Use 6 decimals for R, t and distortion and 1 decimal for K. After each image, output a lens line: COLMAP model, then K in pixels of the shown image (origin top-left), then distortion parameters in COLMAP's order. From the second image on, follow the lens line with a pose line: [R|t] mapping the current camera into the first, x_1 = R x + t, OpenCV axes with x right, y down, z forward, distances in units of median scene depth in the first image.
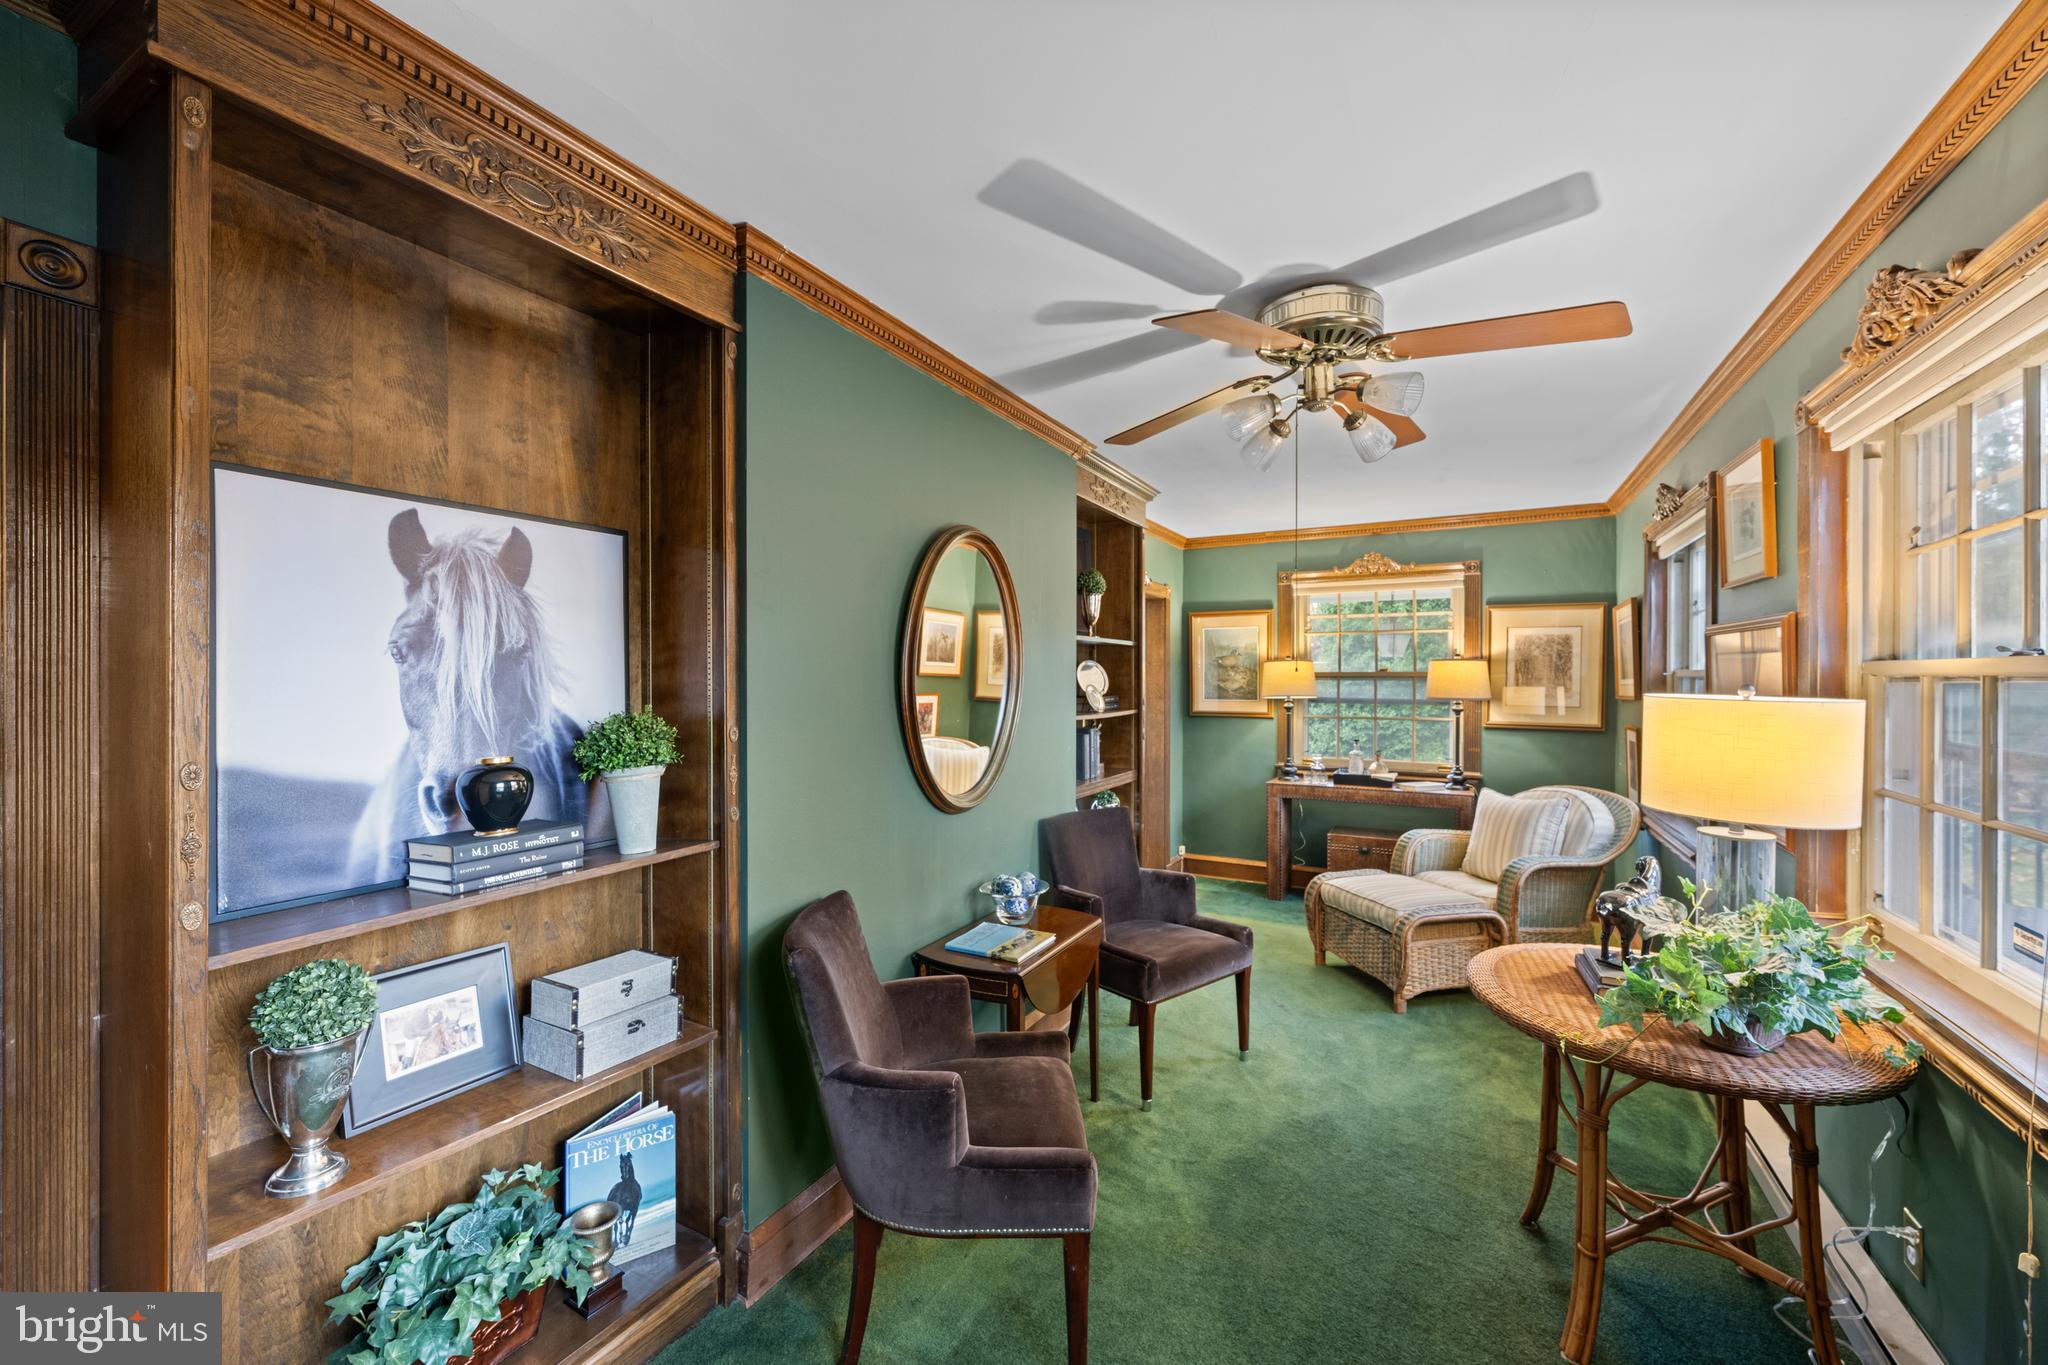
lens RADIAL K [[813.2, 0, 1024.1], [0, 813.2, 681.9], [0, 0, 1]] dist [-0.000808, -0.000498]
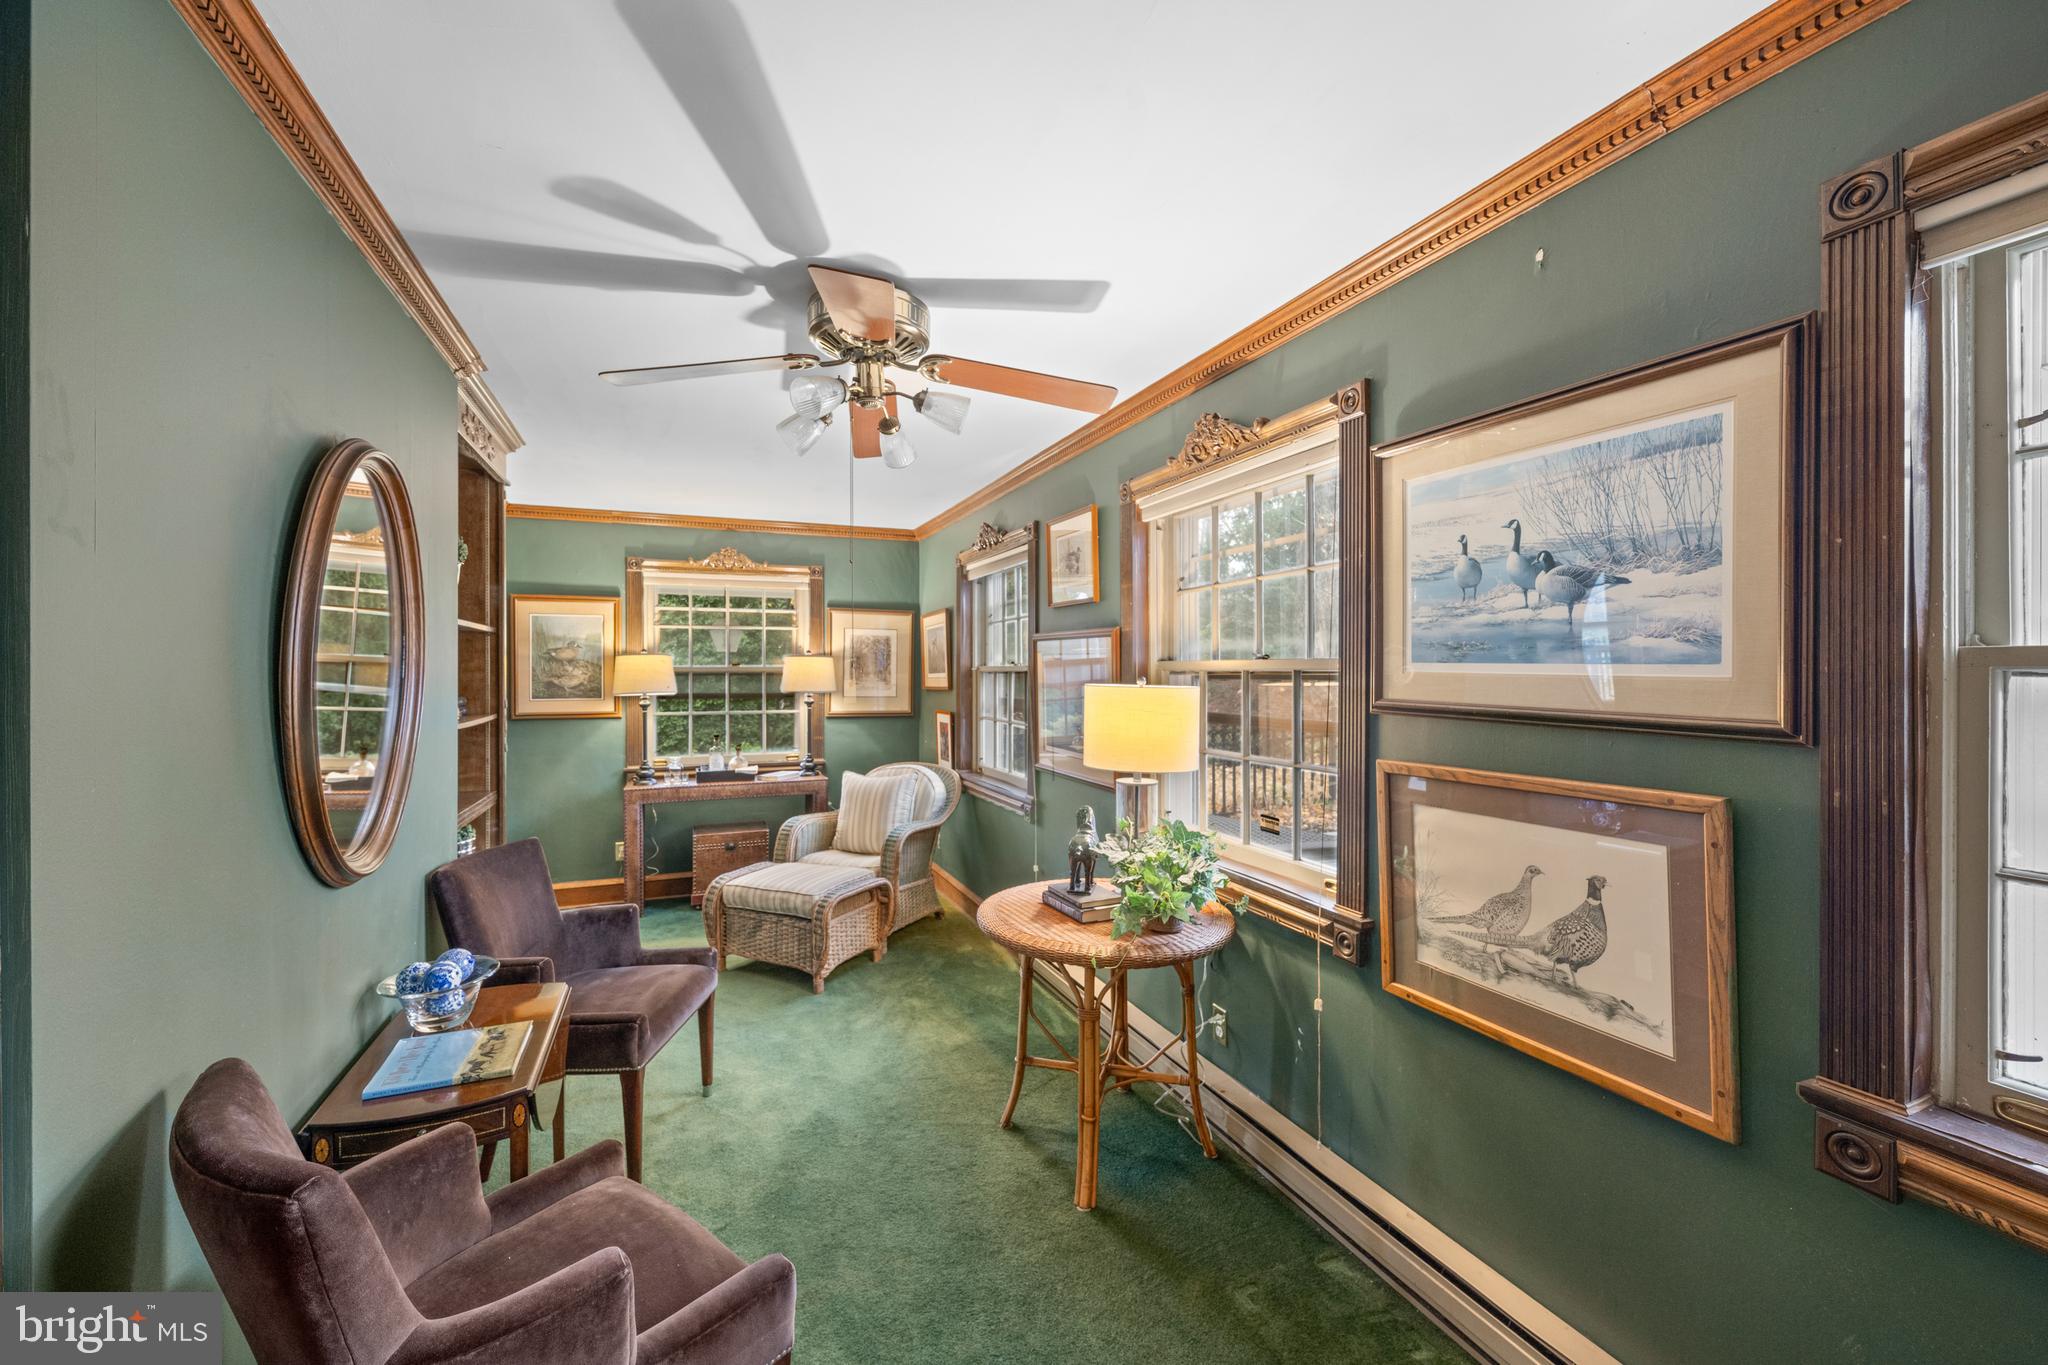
lens RADIAL K [[813.2, 0, 1020.3], [0, 813.2, 673.2], [0, 0, 1]] dist [-0.000808, -0.000498]
pose [[0.624554, -0.003070, 0.780976, -0.190793], [0.006528, 0.999978, -0.001290, -0.001362], [-0.780955, 0.005904, 0.624560, 0.139827]]
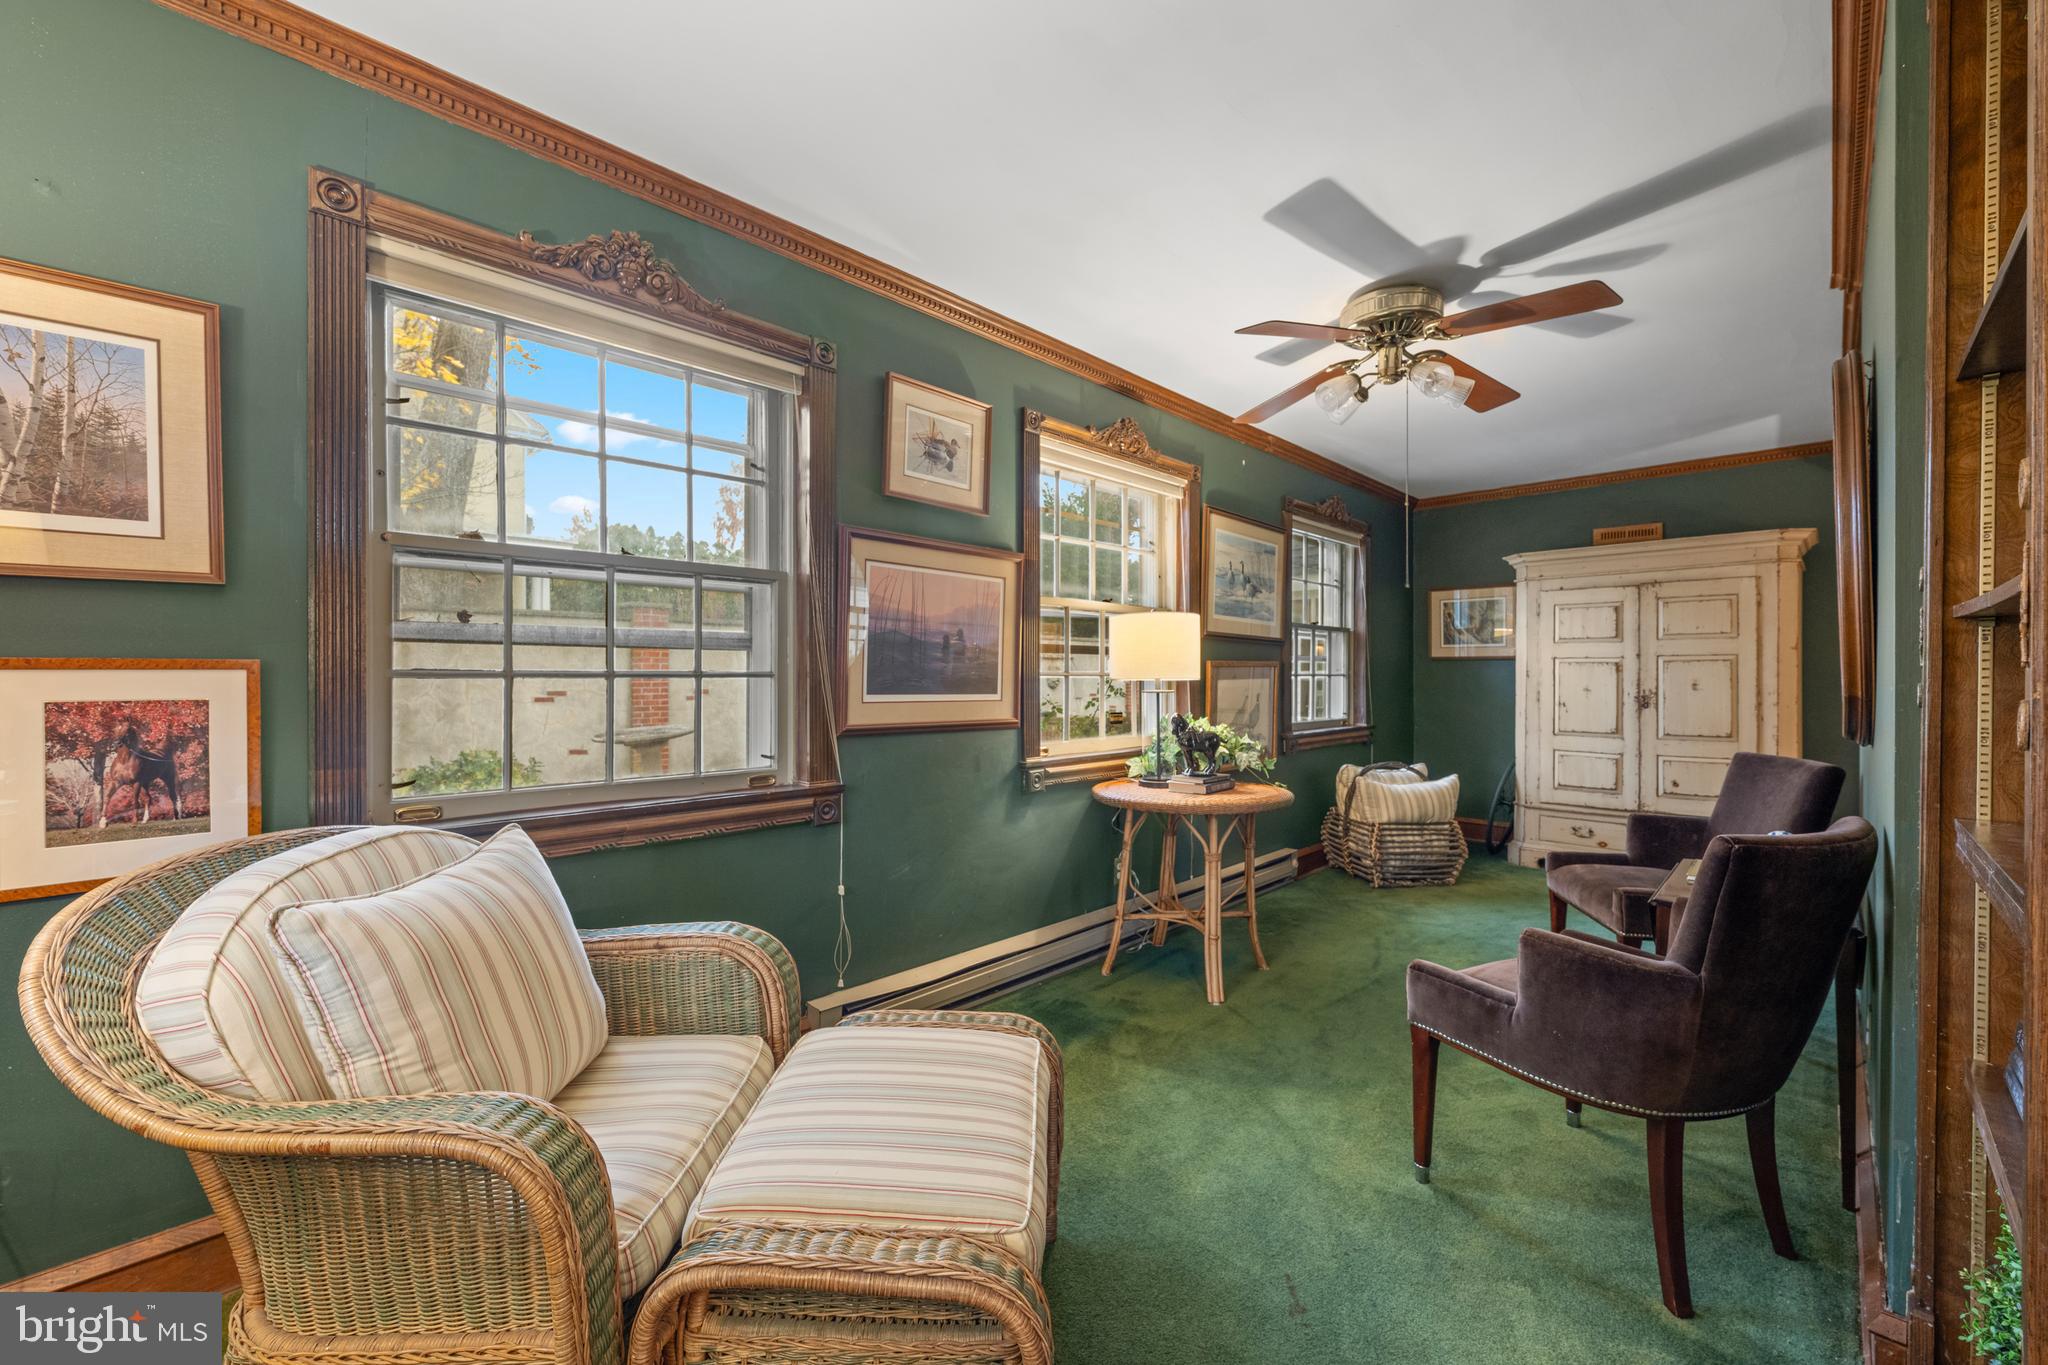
lens RADIAL K [[813.2, 0, 1021.3], [0, 813.2, 687.3], [0, 0, 1]] dist [-0.000808, -0.000498]
pose [[-0.960636, 0.011237, 0.277584, 0.360057], [0.014372, 0.999854, 0.009262, 0.084270], [-0.277440, 0.012887, -0.960657, 1.502949]]
